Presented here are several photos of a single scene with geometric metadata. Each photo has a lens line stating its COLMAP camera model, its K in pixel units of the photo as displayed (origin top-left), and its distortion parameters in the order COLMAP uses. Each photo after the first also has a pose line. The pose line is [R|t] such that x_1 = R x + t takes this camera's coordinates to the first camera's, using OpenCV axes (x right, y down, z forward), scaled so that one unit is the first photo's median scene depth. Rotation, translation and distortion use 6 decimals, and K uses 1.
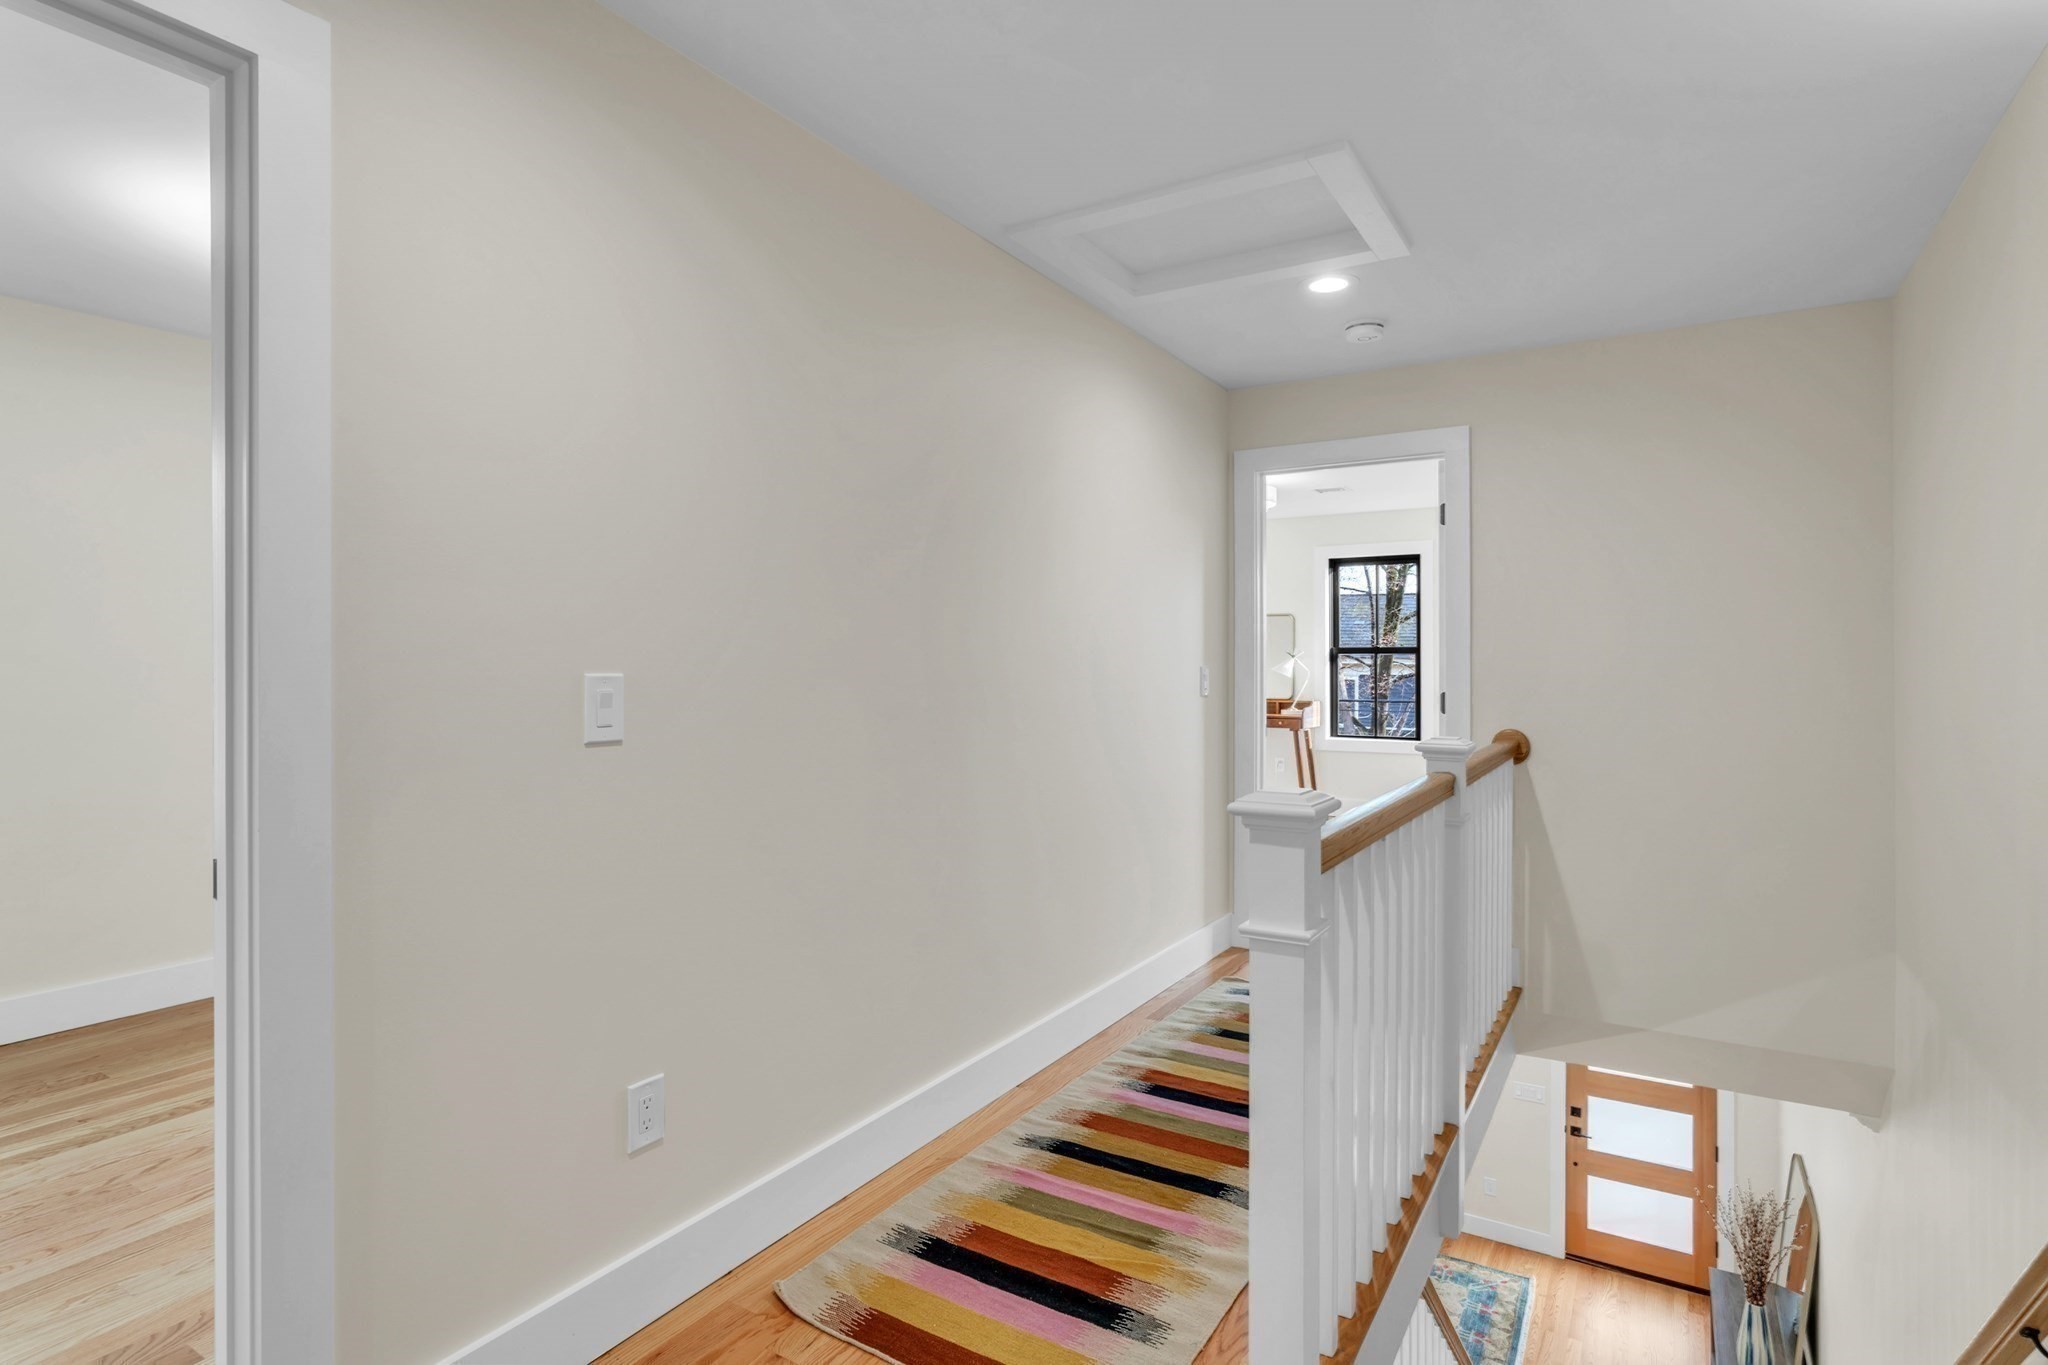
lens RADIAL K [[1031.3, 0, 1031.1], [0, 1031.3, 668.1], [0, 0, 1]] dist [-0.024948, 0.000623]
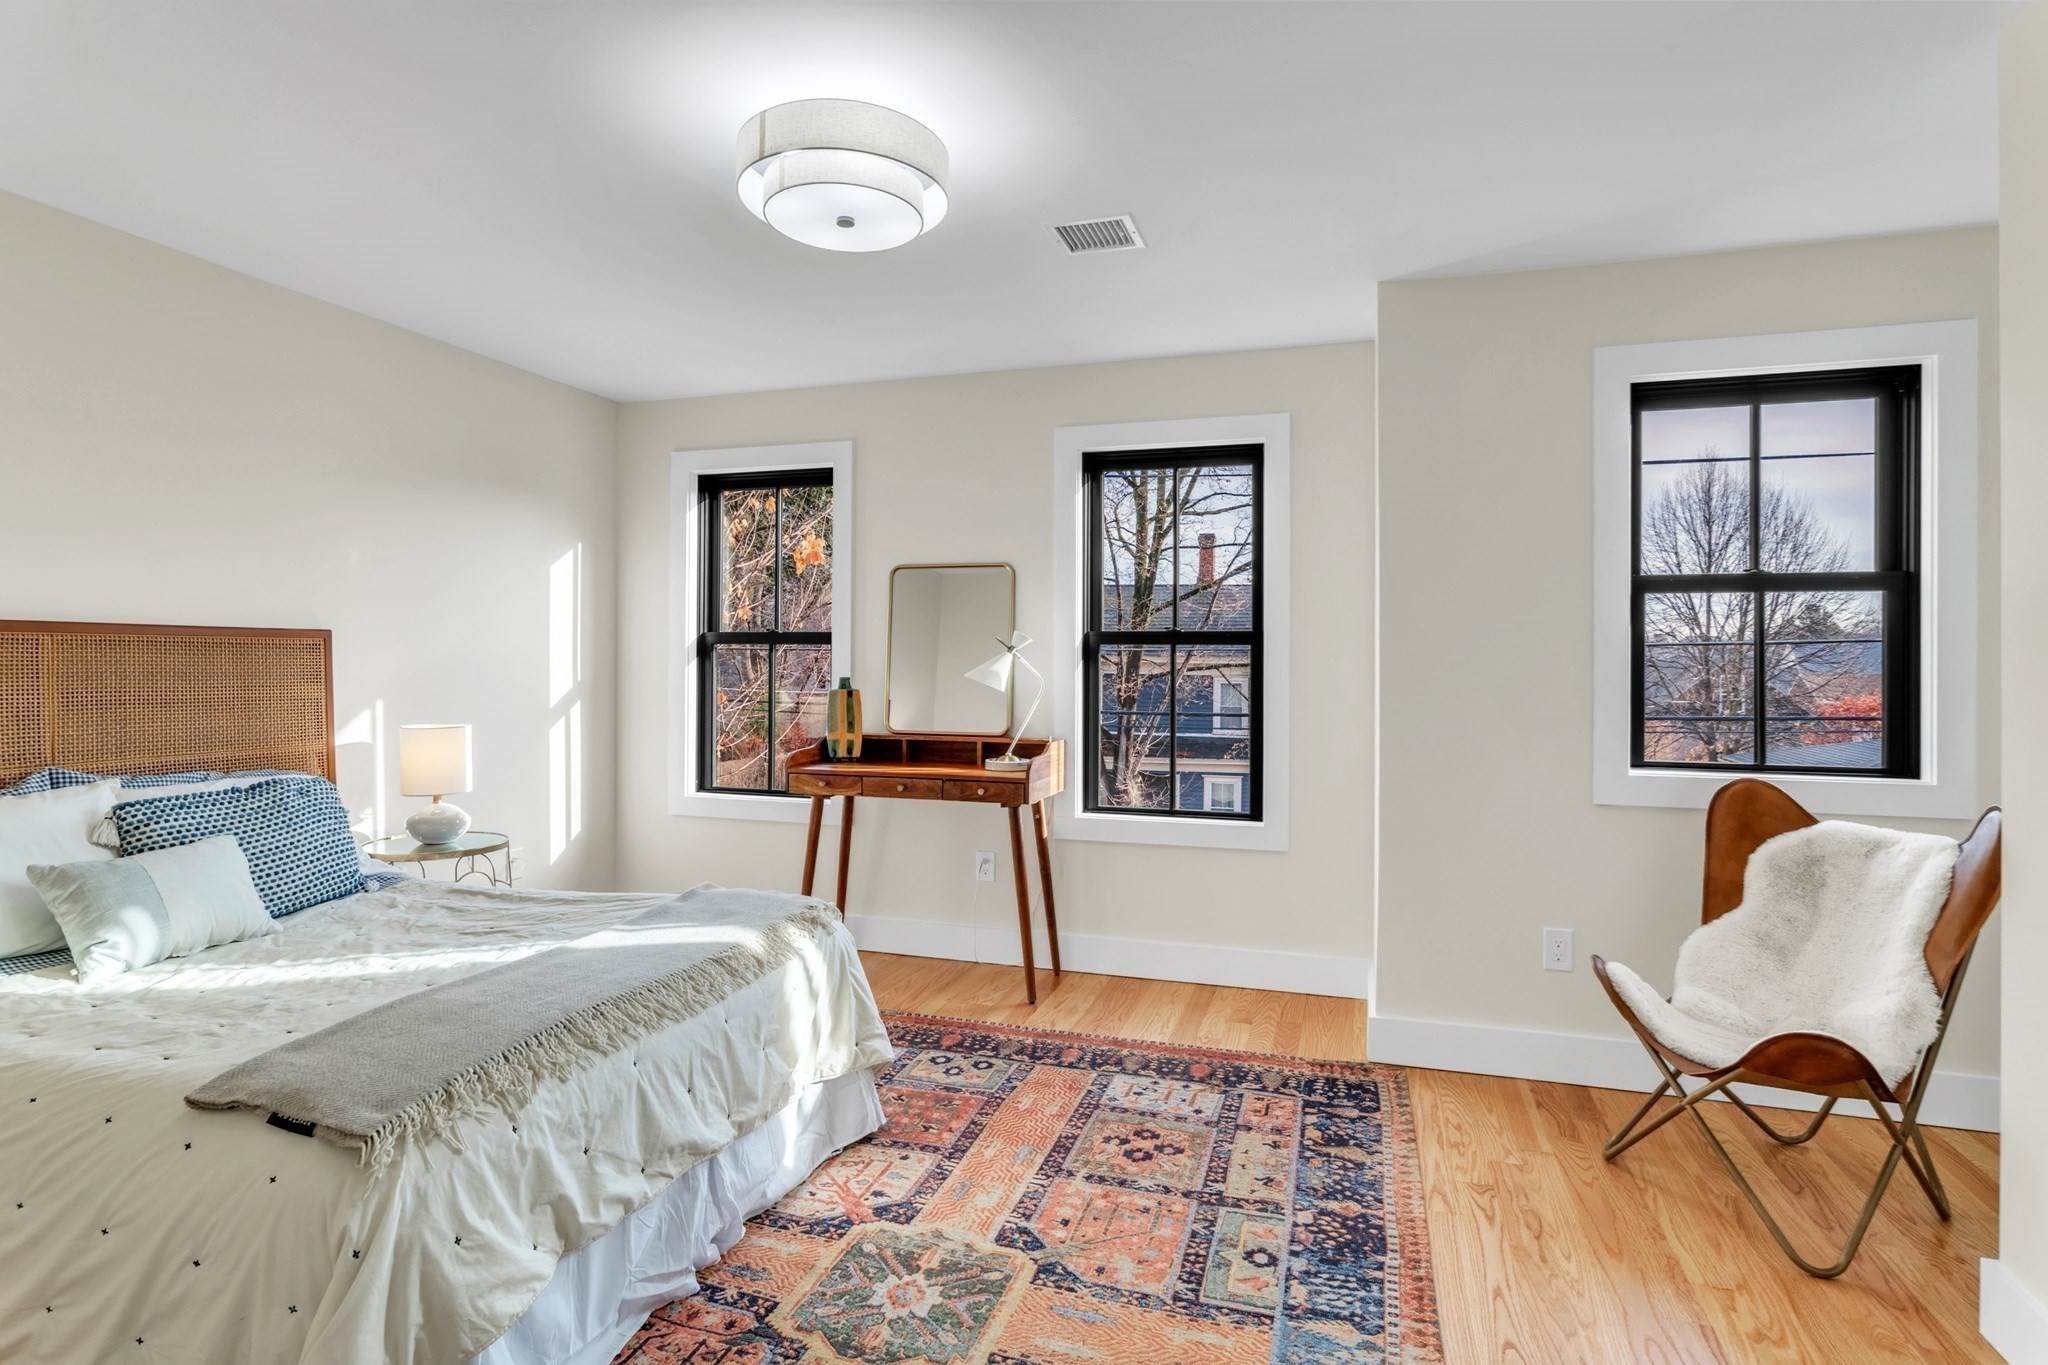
lens RADIAL K [[1031.3, 0, 1031.1], [0, 1031.3, 668.1], [0, 0, 1]] dist [-0.024948, 0.000623]
pose [[0.970608, 0.003678, 0.240639, 0.147359], [-0.004632, 0.999984, 0.003396, -0.003704], [-0.240622, -0.004411, 0.970609, 0.527814]]
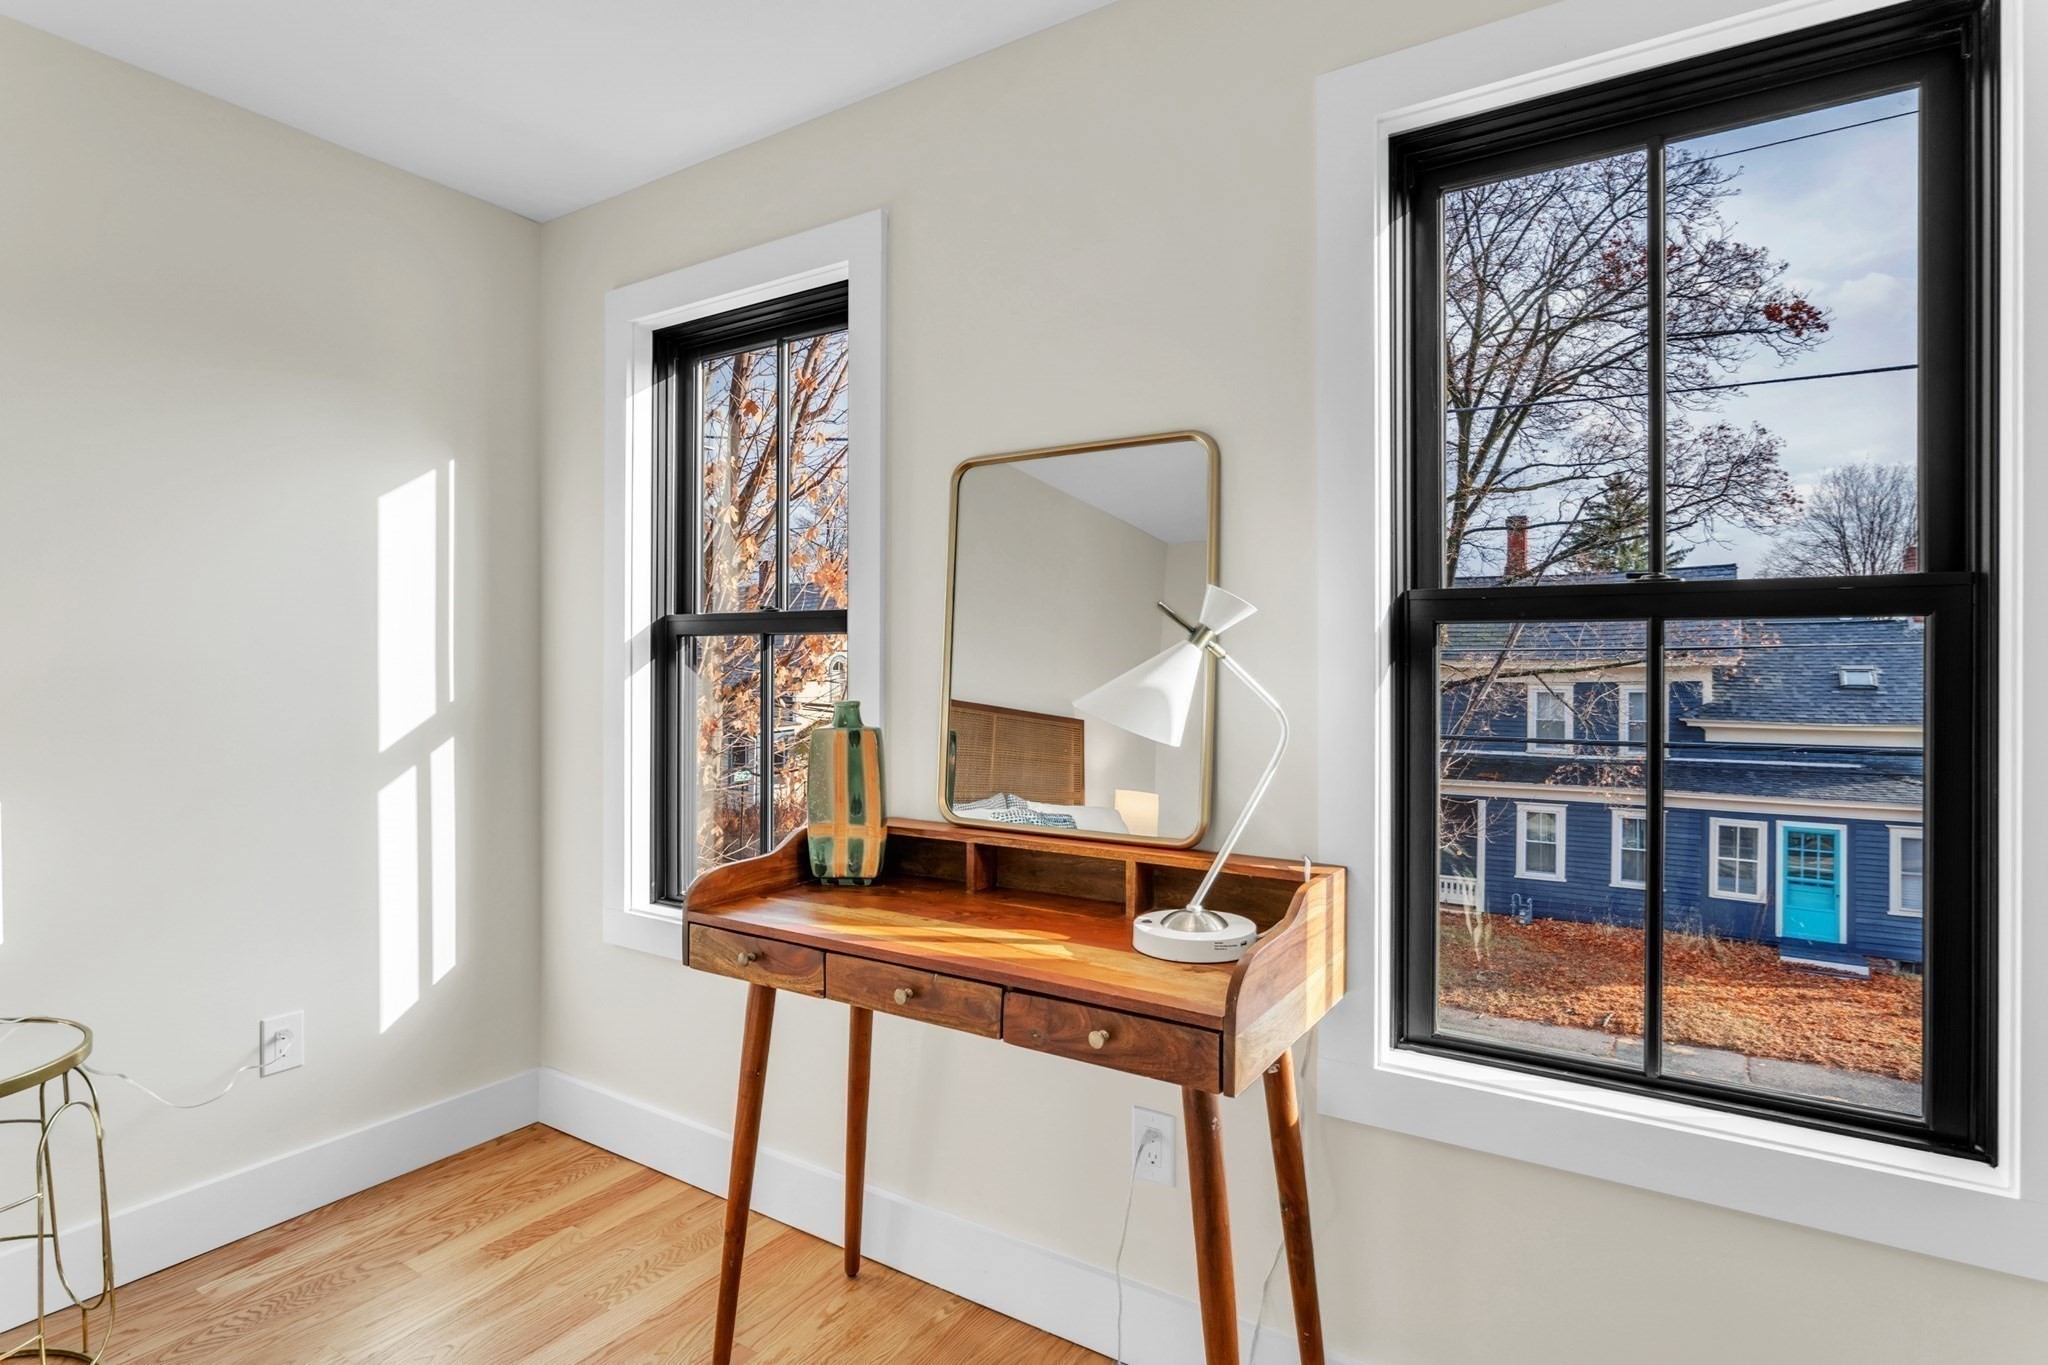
lens RADIAL K [[1031.3, 0, 1031.1], [0, 1031.3, 668.1], [0, 0, 1]] dist [-0.024948, 0.000623]
pose [[0.999807, 0.002071, -0.019539, 0.227454], [-0.002098, 0.999997, -0.001371, -0.004443], [0.019537, 0.001412, 0.999808, 0.812442]]
